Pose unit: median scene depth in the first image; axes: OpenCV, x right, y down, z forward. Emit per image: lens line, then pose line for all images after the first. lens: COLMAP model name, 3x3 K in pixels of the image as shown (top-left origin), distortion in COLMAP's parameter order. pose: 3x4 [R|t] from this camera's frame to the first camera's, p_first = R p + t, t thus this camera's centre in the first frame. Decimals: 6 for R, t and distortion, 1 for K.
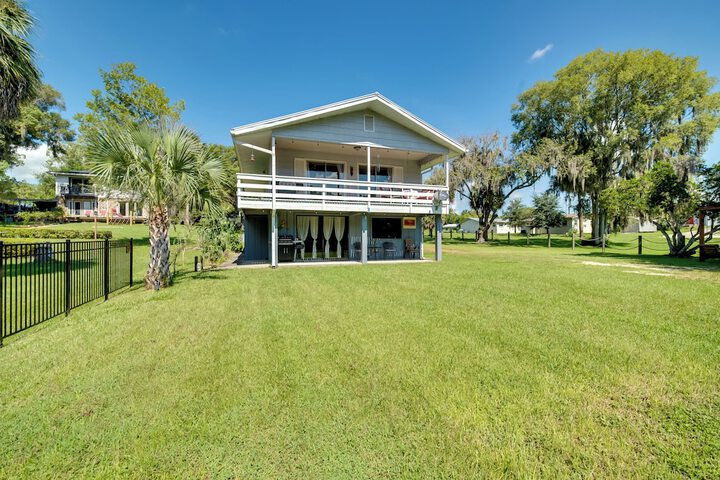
lens RADIAL K [[321.1, 0, 344.8], [0, 321.1, 238.0], [0, 0, 1]] dist [-0.001453, -0.000076]
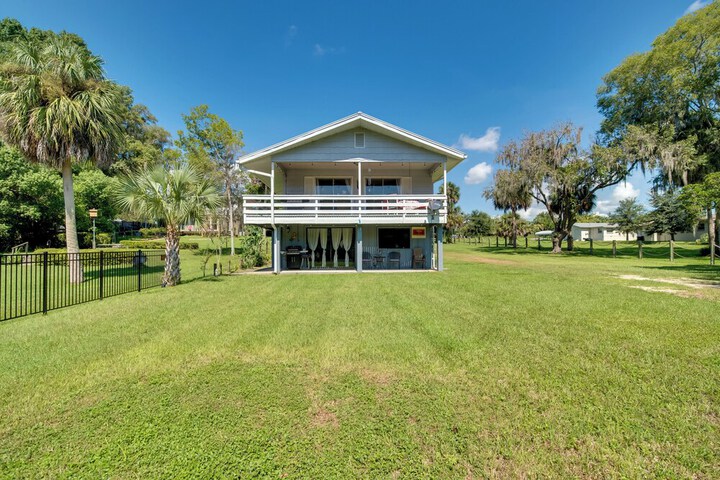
lens RADIAL K [[329.7, 0, 337.6], [0, 329.7, 244.9], [0, 0, 1]] dist [-0.000647, 0.000020]
pose [[0.952785, -0.006835, -0.303569, 0.287755], [0.004598, 0.999957, -0.008082, -0.001863], [0.303611, 0.006305, 0.952775, -0.053419]]
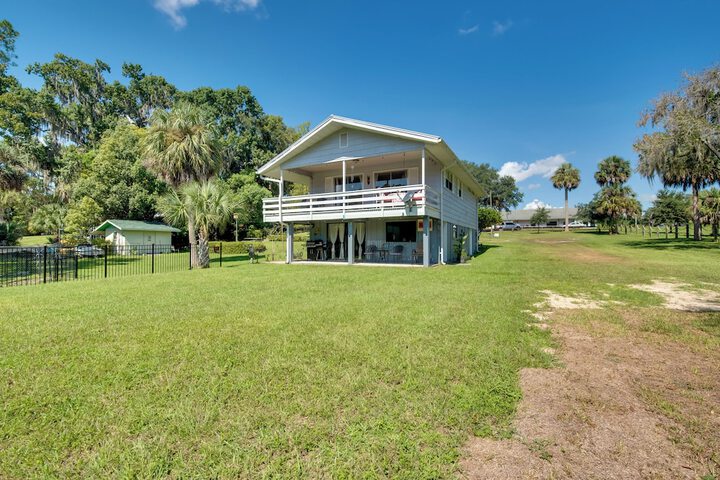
lens RADIAL K [[321.1, 0, 344.8], [0, 321.1, 238.0], [0, 0, 1]] dist [-0.001453, -0.000076]
pose [[0.679042, -0.011661, -0.734007, 0.773518], [0.006965, 0.999931, -0.009443, -0.002620], [0.734067, 0.001300, 0.679076, 0.203792]]
